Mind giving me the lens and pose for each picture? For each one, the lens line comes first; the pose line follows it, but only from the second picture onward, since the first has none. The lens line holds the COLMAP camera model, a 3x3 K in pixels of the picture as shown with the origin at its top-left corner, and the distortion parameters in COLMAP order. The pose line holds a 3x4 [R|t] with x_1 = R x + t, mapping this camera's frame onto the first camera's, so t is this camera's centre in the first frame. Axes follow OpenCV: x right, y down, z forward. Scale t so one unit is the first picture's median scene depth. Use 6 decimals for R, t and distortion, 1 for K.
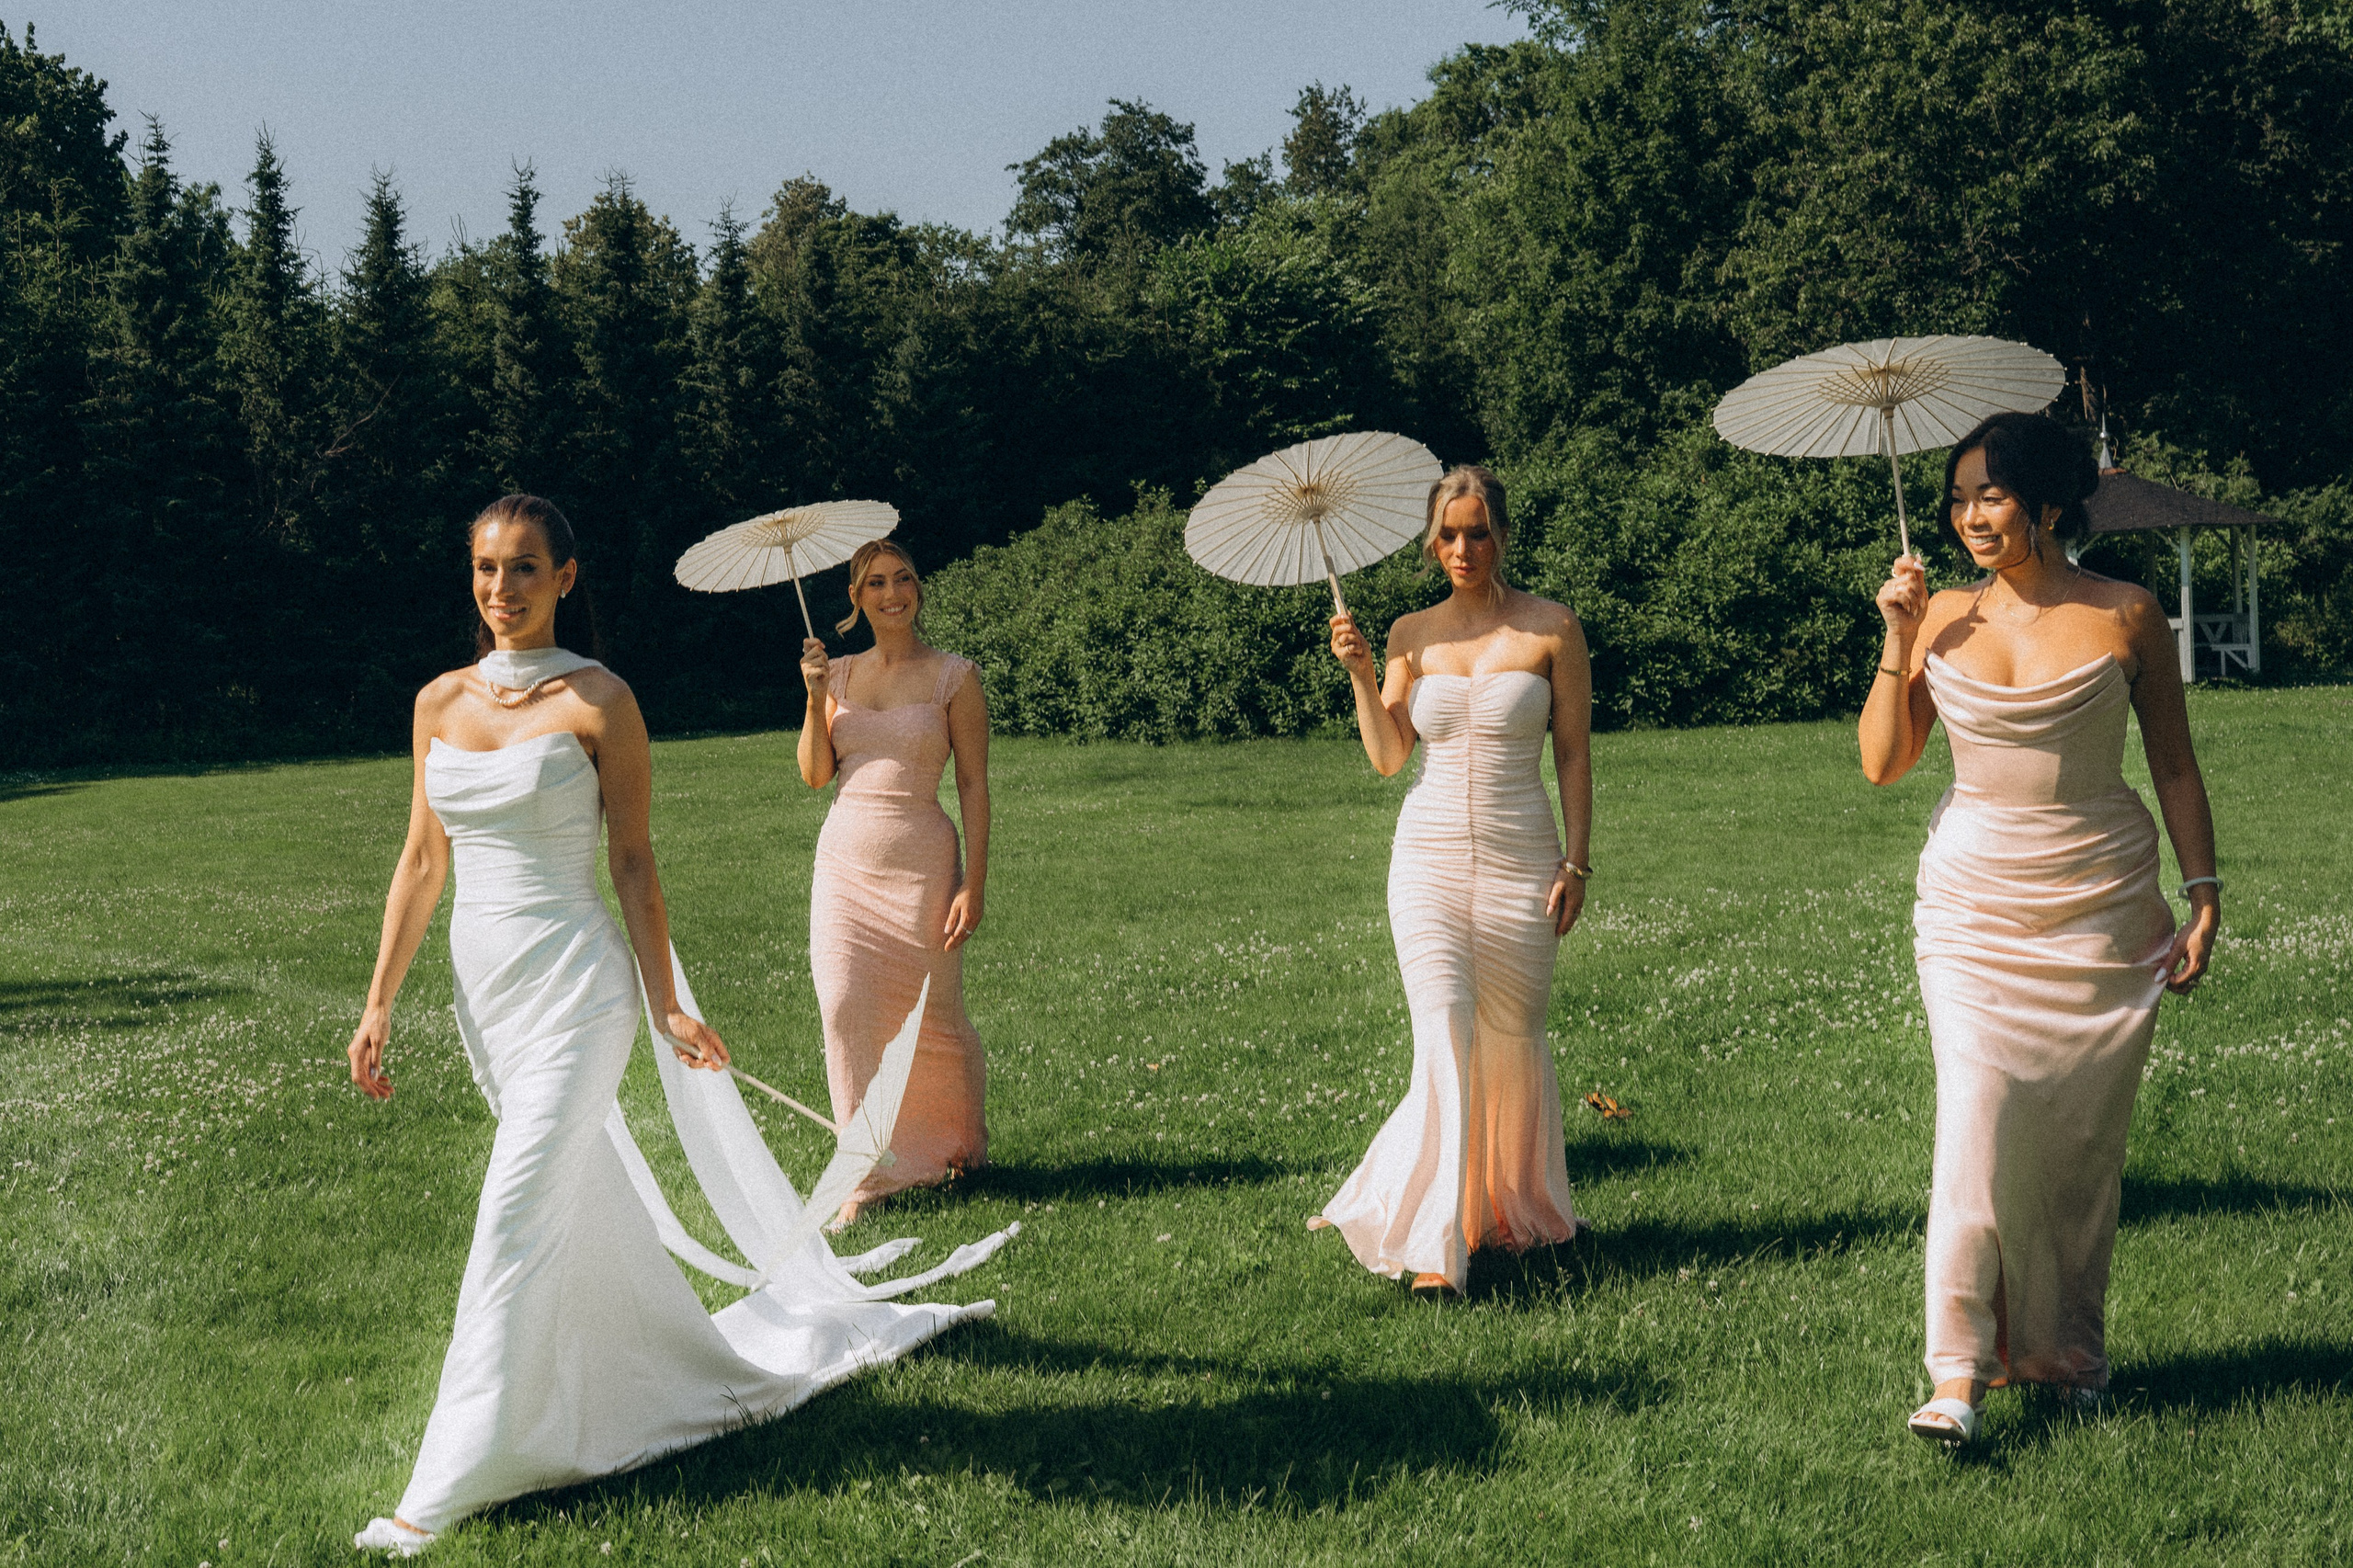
lens RADIAL K [[2858.8, 0, 1179.5], [0, 2858.8, 660.2], [0, 0, 1]] dist [-0.083976, 0.035890]
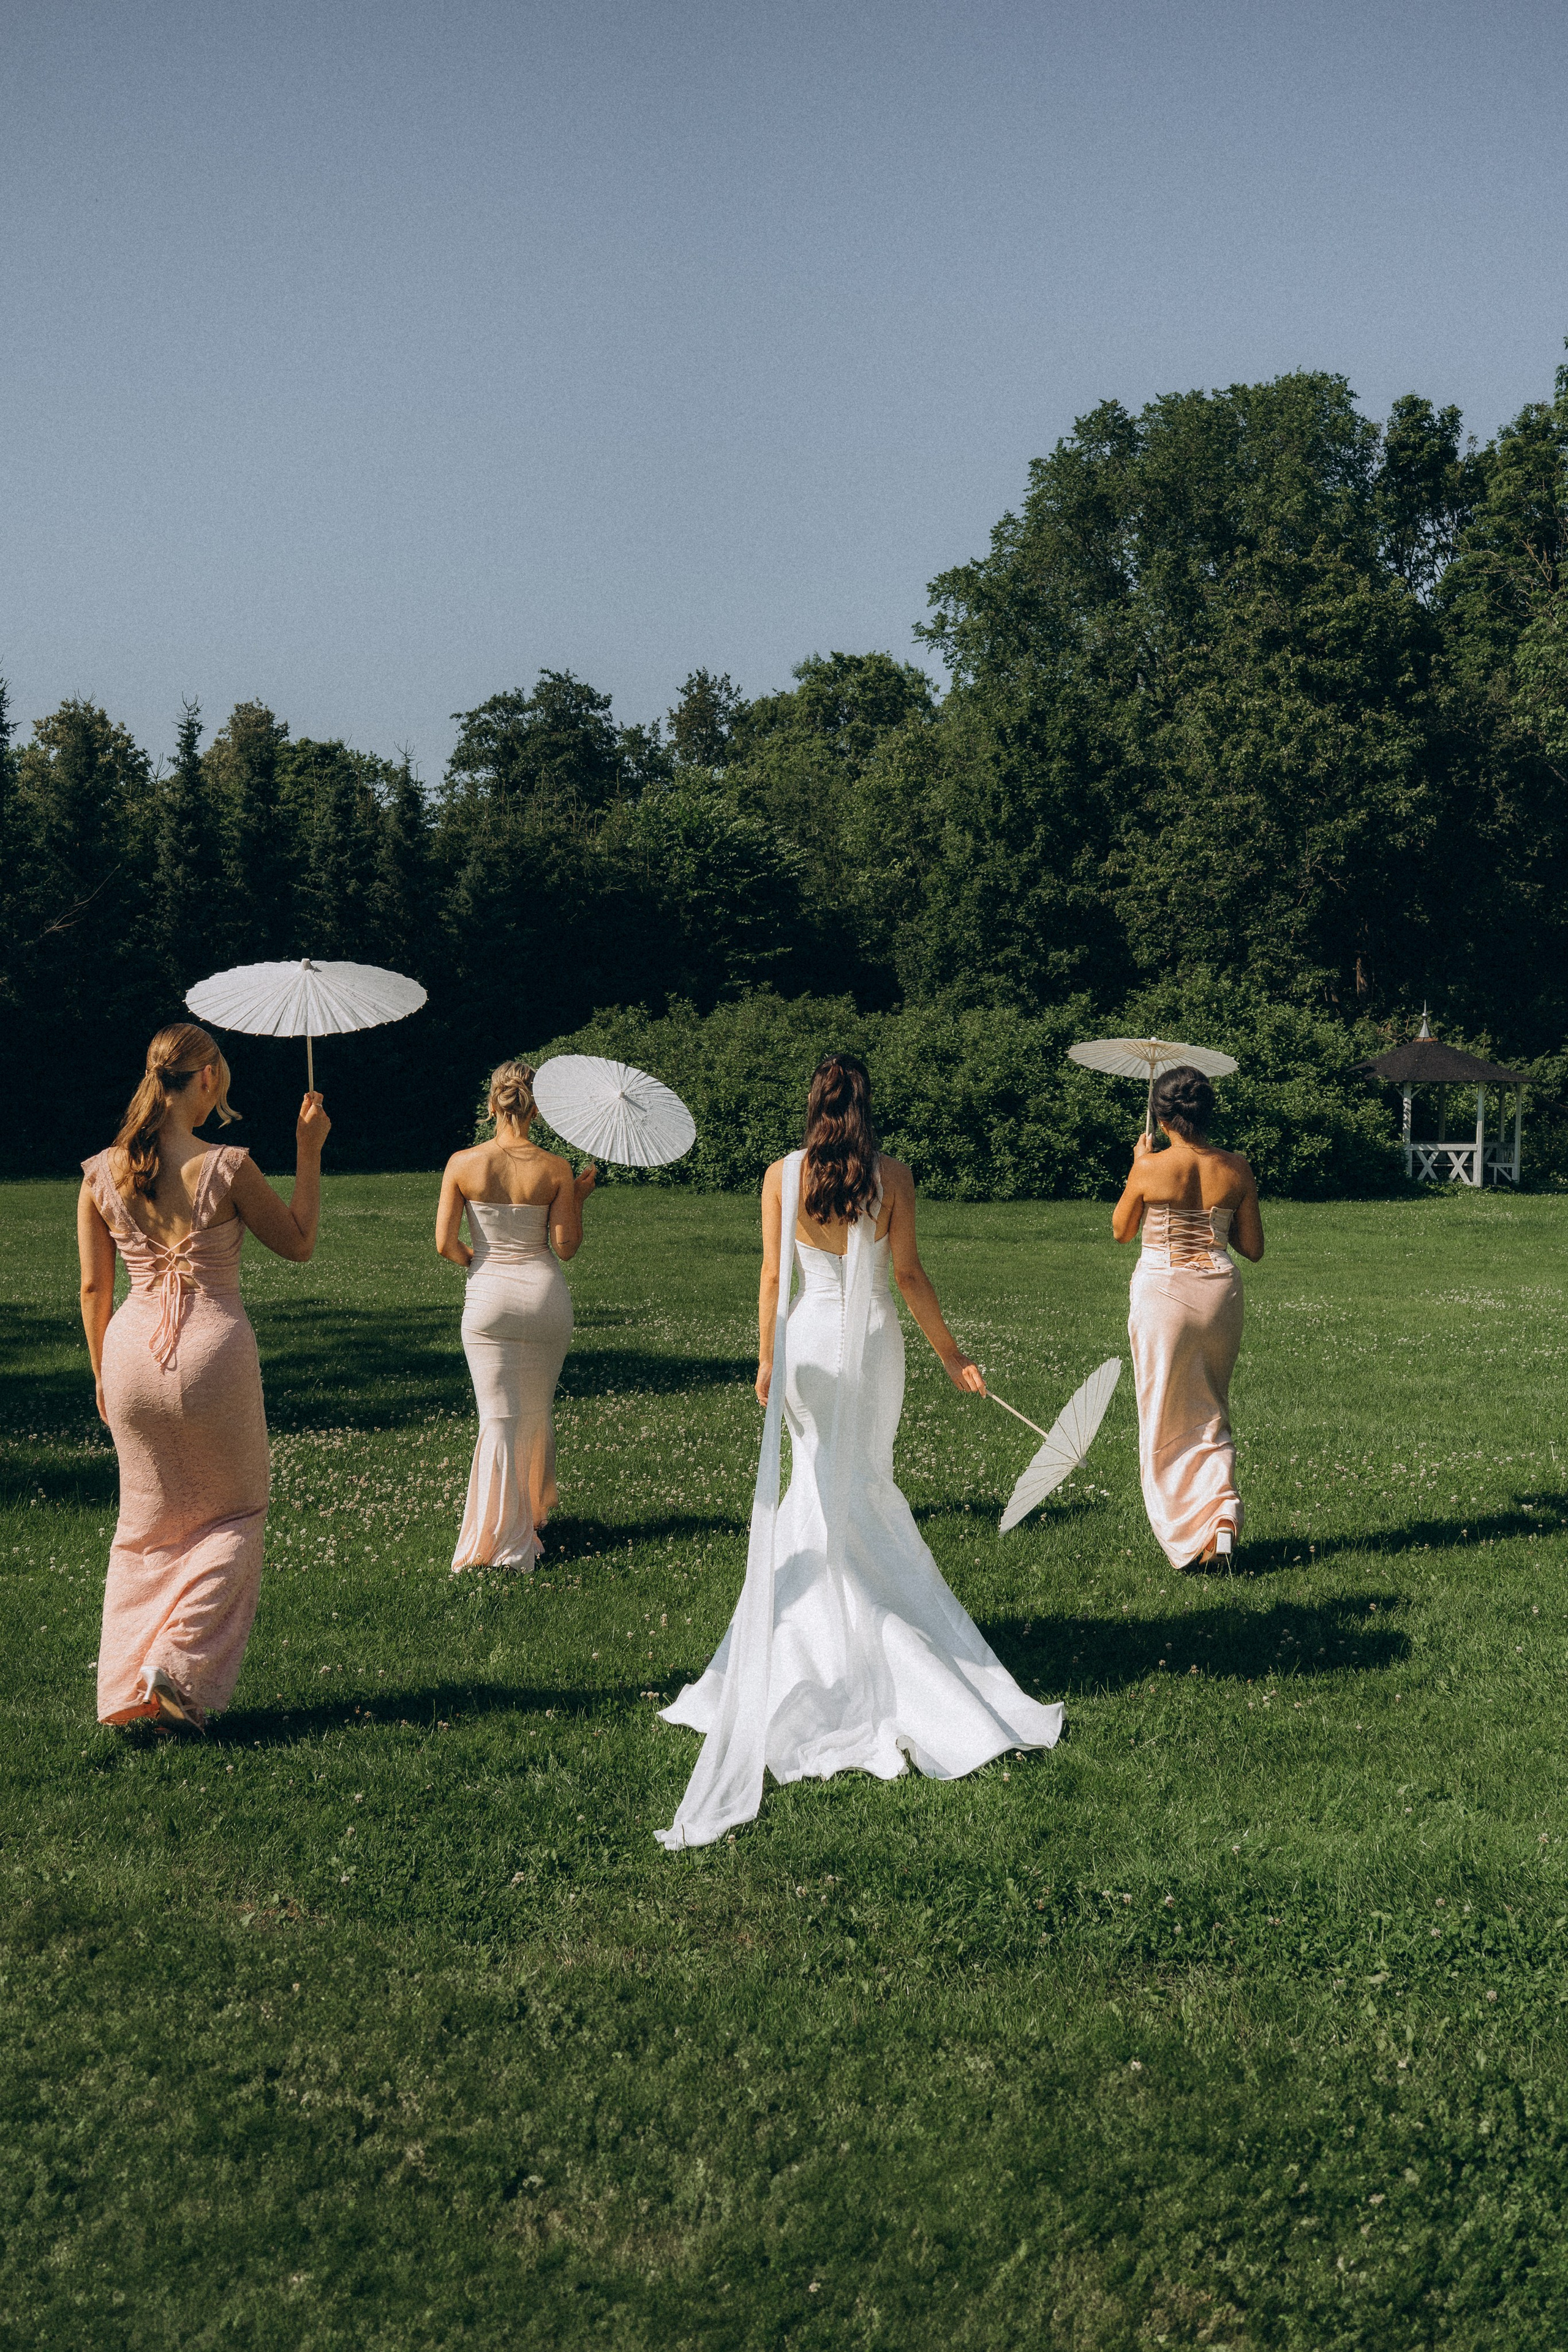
lens RADIAL K [[2857.7, 0, 784.0], [0, 2857.7, 1176.0], [0, 0, 1]] dist [-0.083976, 0.035890]
pose [[0.961898, 0.049889, 0.268818, -0.297923], [-0.052966, 0.998587, 0.004203, 0.011448], [-0.268228, -0.018281, 0.963182, -0.250885]]
